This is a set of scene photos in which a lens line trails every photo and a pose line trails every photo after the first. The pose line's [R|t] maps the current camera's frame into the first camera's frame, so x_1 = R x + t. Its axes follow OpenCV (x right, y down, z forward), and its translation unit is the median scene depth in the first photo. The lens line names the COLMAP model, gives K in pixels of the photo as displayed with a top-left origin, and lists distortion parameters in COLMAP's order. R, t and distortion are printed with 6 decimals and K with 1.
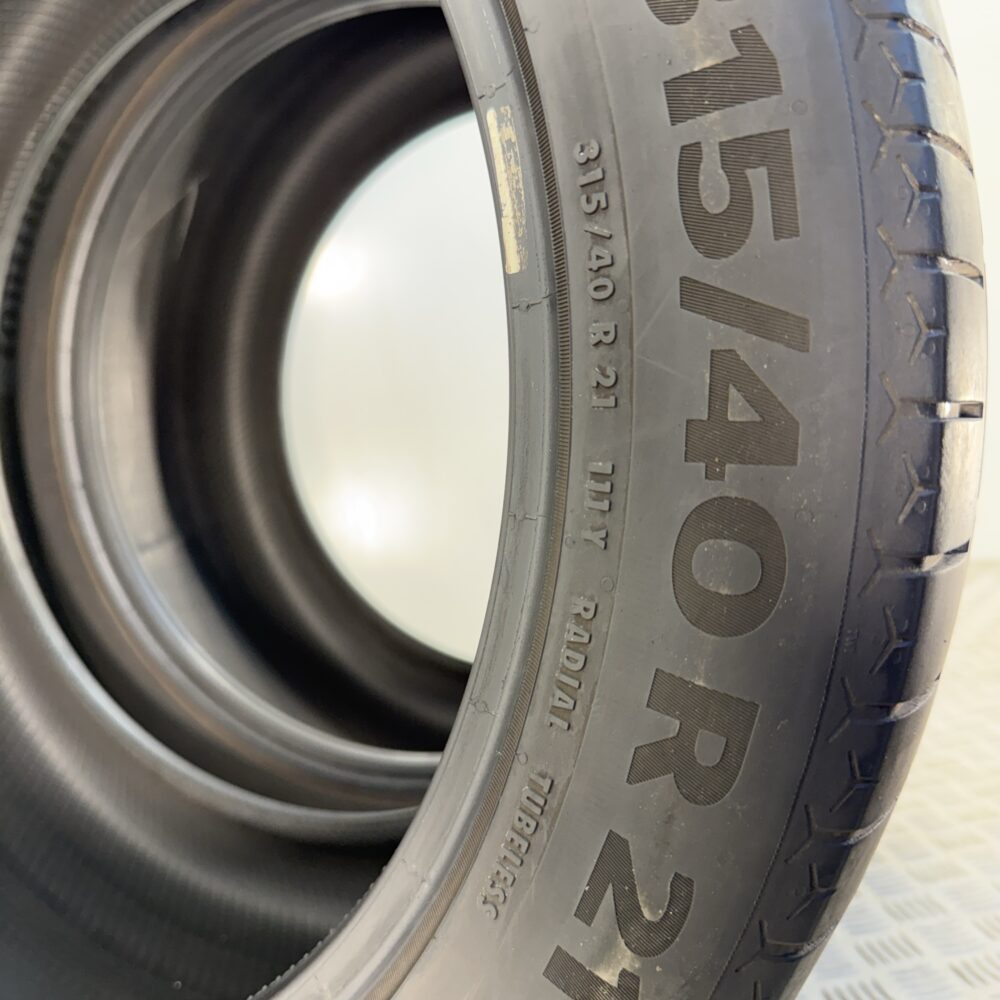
lens RADIAL K [[1025.8, 0, 500.0], [0, 1025.8, 500.0], [0, 0, 1]] dist [0.053511, -0.120267]
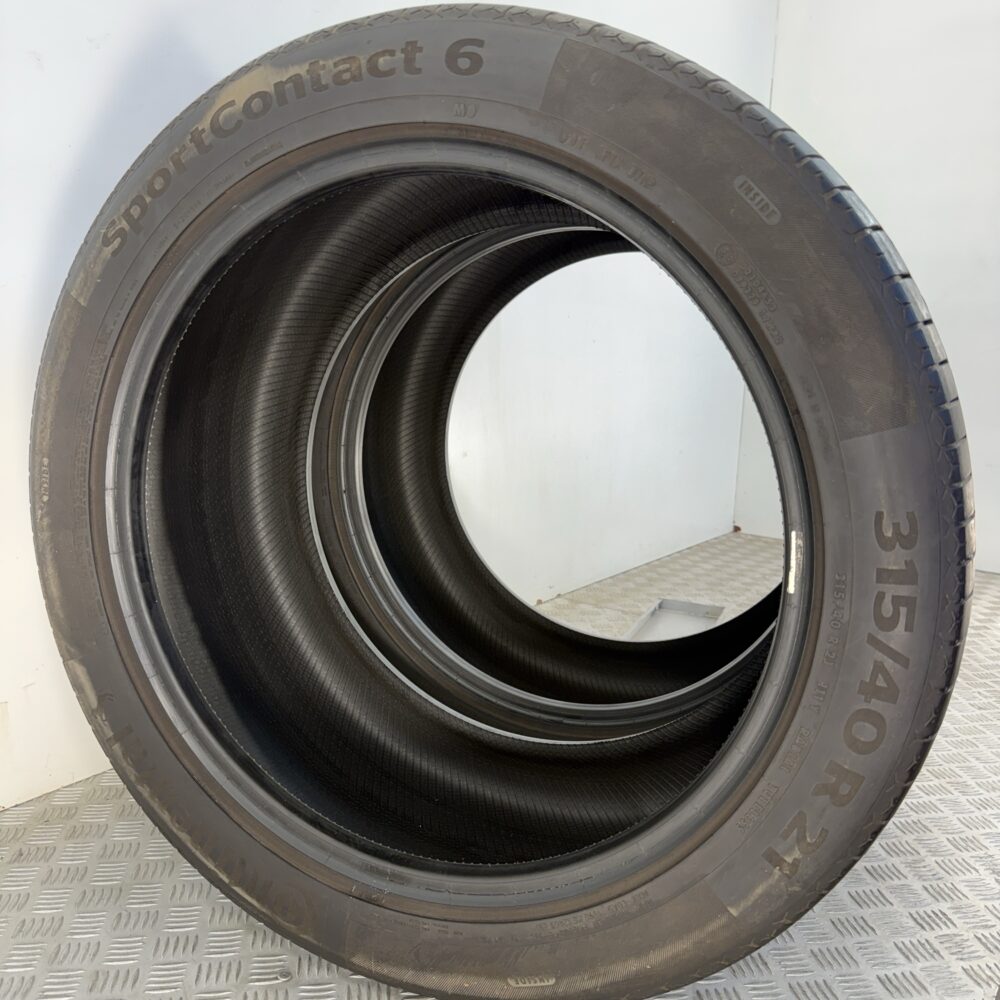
lens RADIAL K [[1025.8, 0, 500.0], [0, 1025.8, 500.0], [0, 0, 1]] dist [0.053511, -0.120267]
pose [[0.985481, 0.126884, 0.112812, -1.188182], [-0.141224, 0.981428, 0.129824, -0.797987], [-0.094245, -0.143871, 0.985099, -1.645568]]
